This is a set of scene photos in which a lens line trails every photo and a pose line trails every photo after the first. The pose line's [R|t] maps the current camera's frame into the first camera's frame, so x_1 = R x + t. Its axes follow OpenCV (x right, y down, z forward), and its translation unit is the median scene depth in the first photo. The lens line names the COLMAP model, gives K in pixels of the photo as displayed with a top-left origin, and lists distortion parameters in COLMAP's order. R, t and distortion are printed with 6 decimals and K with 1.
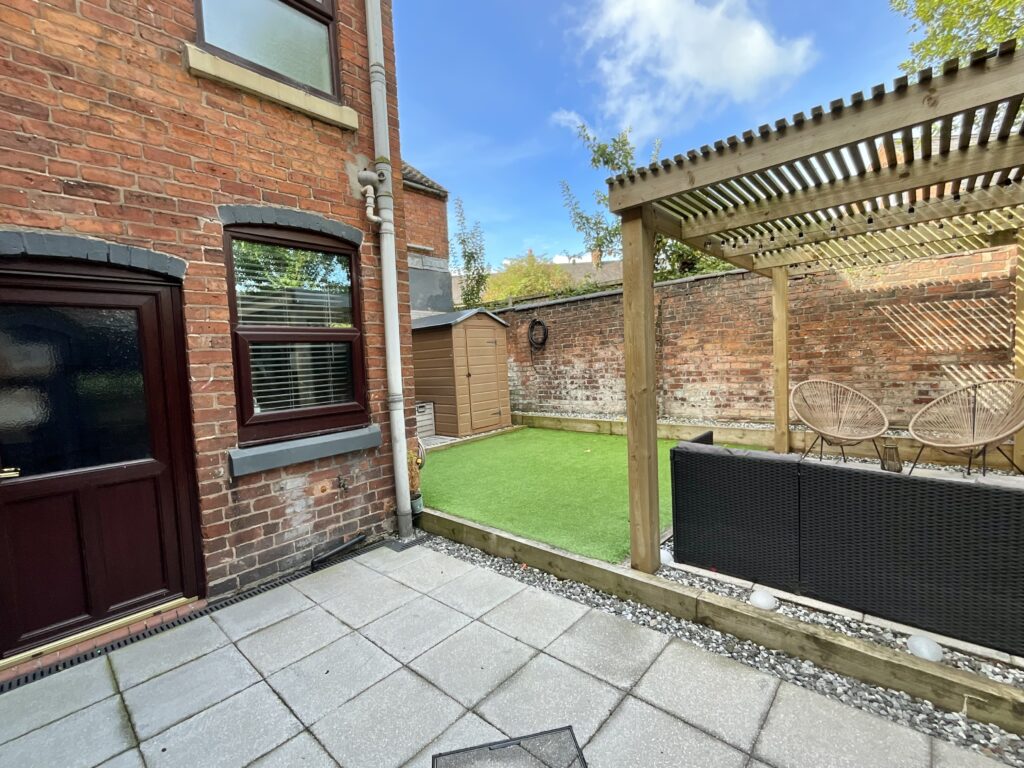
lens RADIAL K [[417.2, 0, 509.7], [0, 417.2, 385.8], [0, 0, 1]] dist [-0.000185, -0.000082]
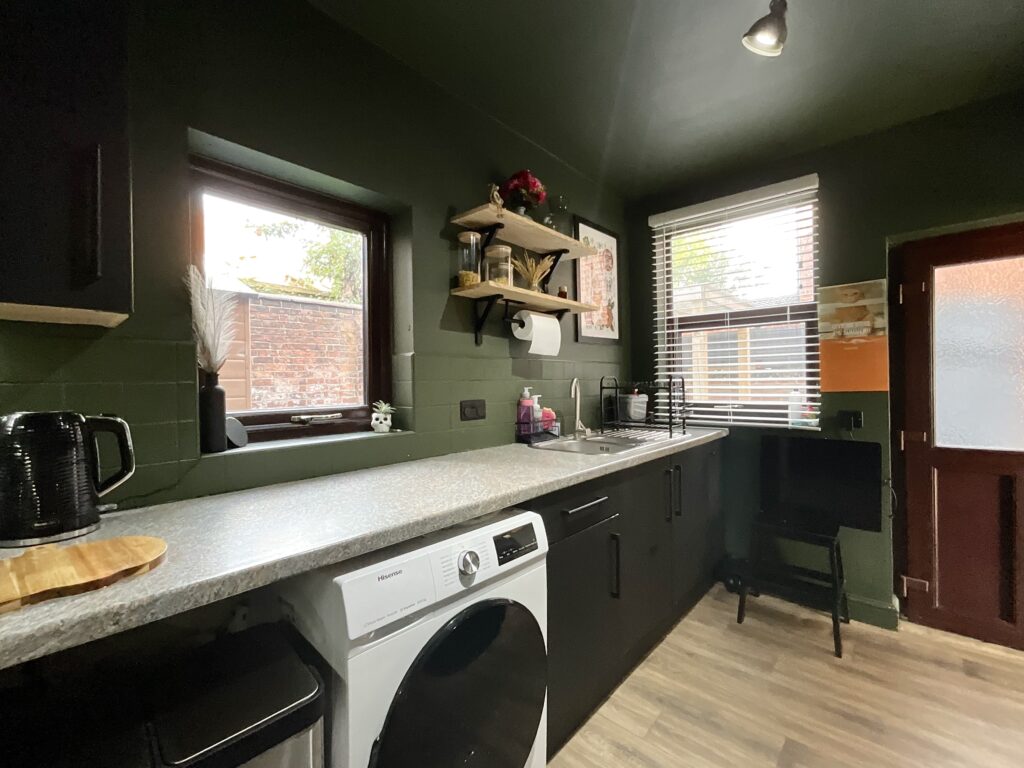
lens RADIAL K [[417.2, 0, 511.3], [0, 417.2, 382.3], [0, 0, 1]] dist [-0.000185, -0.000082]
pose [[-0.002826, 0.039973, 0.999197, -0.589184], [0.064505, 0.997127, -0.039708, -0.003684], [-0.997913, 0.064341, -0.005396, 0.624066]]
